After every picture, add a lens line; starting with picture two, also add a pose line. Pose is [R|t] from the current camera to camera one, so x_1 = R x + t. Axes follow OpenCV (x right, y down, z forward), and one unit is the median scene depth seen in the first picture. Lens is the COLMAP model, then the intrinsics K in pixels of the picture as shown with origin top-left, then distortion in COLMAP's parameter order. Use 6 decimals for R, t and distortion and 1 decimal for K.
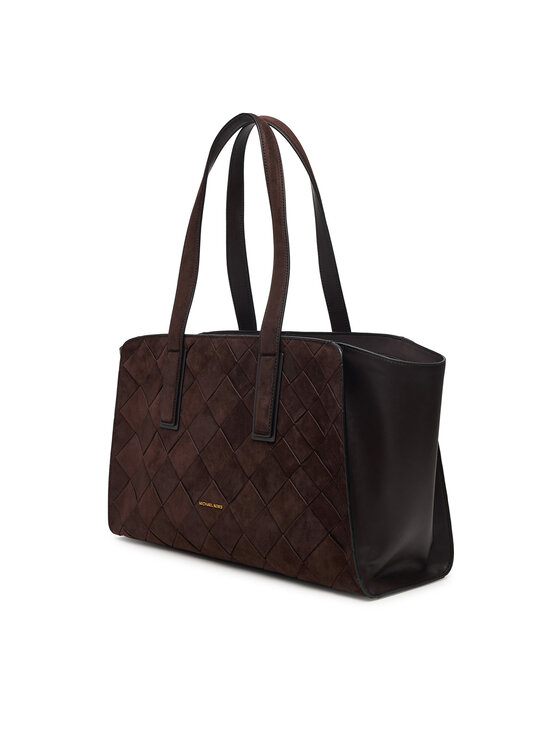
lens RADIAL K [[1930.2, 0, 279.9], [0, 1930.2, 374.1], [0, 0, 1]] dist [0.036190, 0.000000]
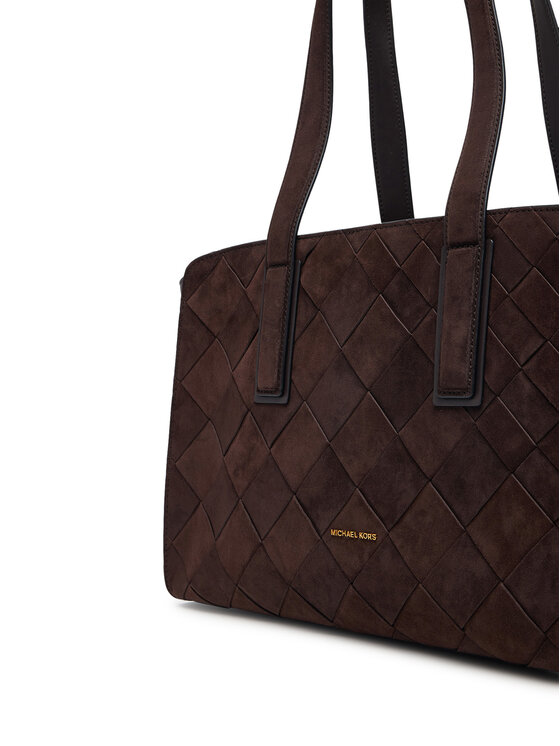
lens RADIAL K [[1930.2, 0, 279.8], [0, 1930.2, 370.9], [0, 0, 1]] dist [0.036190, 0.000000]
pose [[0.999651, -0.016950, -0.020260, -0.044751], [0.015739, 0.998164, -0.058491, 0.053248], [0.021214, 0.058152, 0.998082, 0.452480]]
